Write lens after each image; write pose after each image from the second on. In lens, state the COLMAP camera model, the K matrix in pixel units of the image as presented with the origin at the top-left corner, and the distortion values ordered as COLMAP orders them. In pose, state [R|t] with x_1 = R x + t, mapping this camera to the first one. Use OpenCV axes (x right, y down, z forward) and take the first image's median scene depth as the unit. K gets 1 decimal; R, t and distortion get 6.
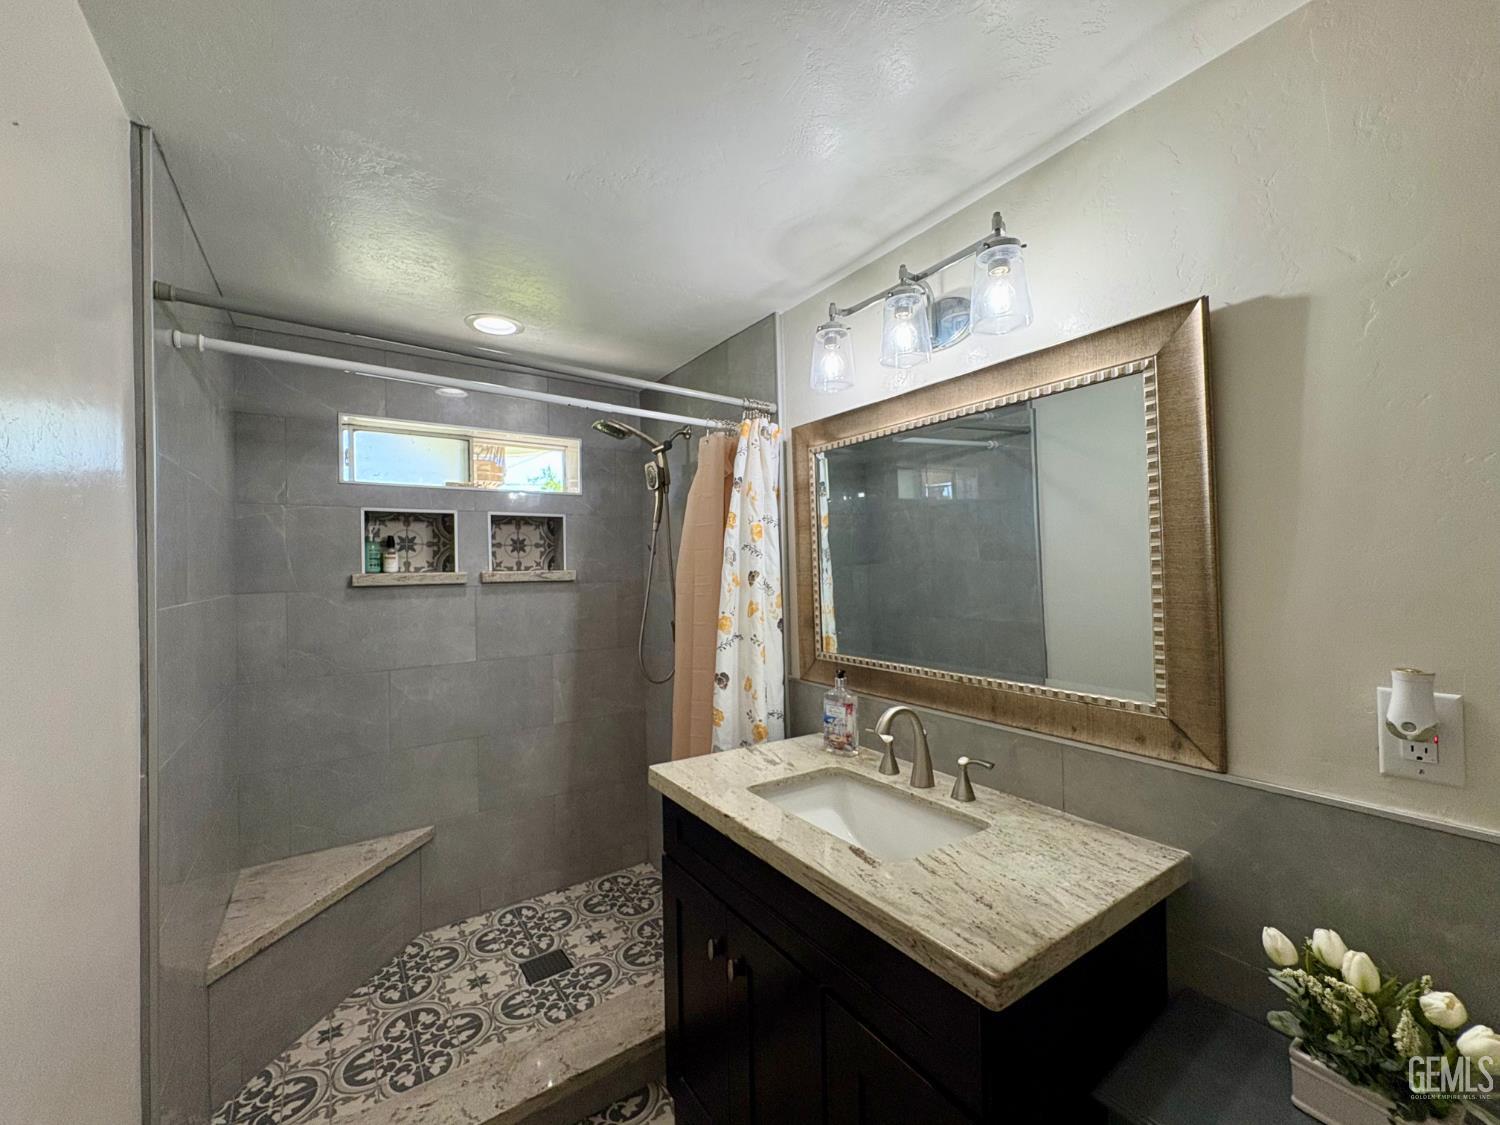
lens RADIAL K [[607.8, 0, 750.0], [0, 607.8, 562.5], [0, 0, 1]] dist [0.000489, -0.000528]
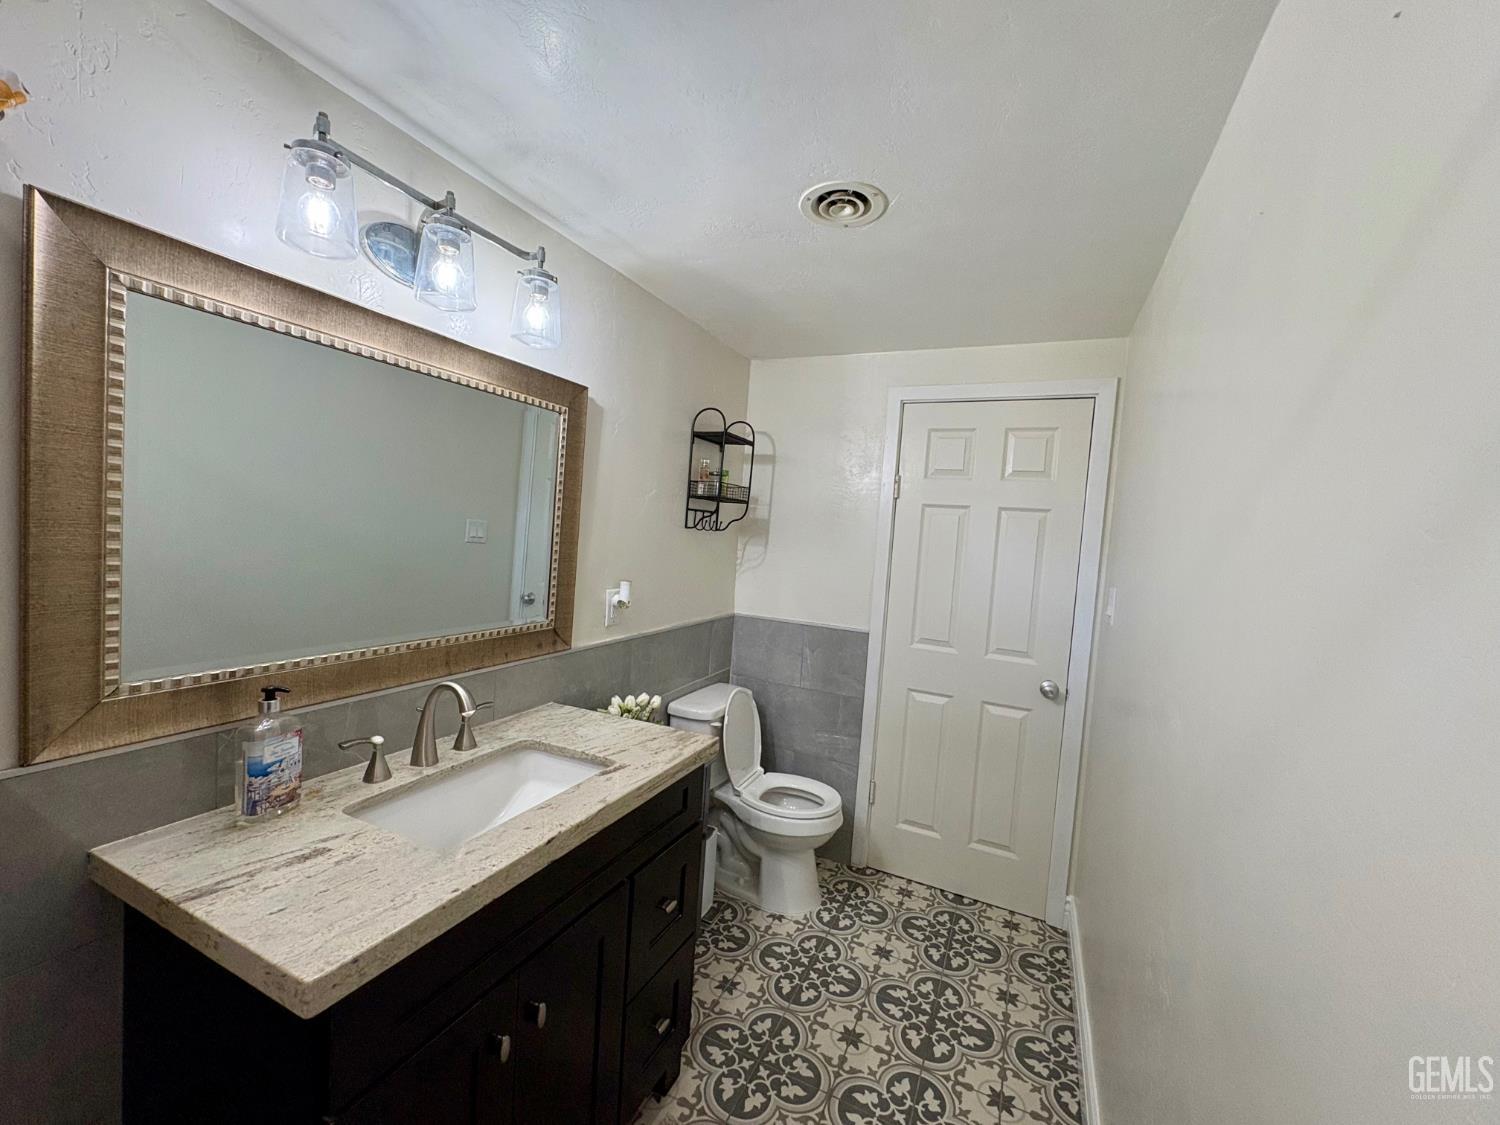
lens RADIAL K [[613.7, 0, 750.0], [0, 613.7, 562.5], [0, 0, 1]] dist [0.000712, -0.000049]
pose [[-0.513524, -0.055086, 0.856305, -0.878525], [-0.058981, 0.997843, 0.028820, -0.000507], [-0.856046, -0.035706, -0.515665, 1.221911]]
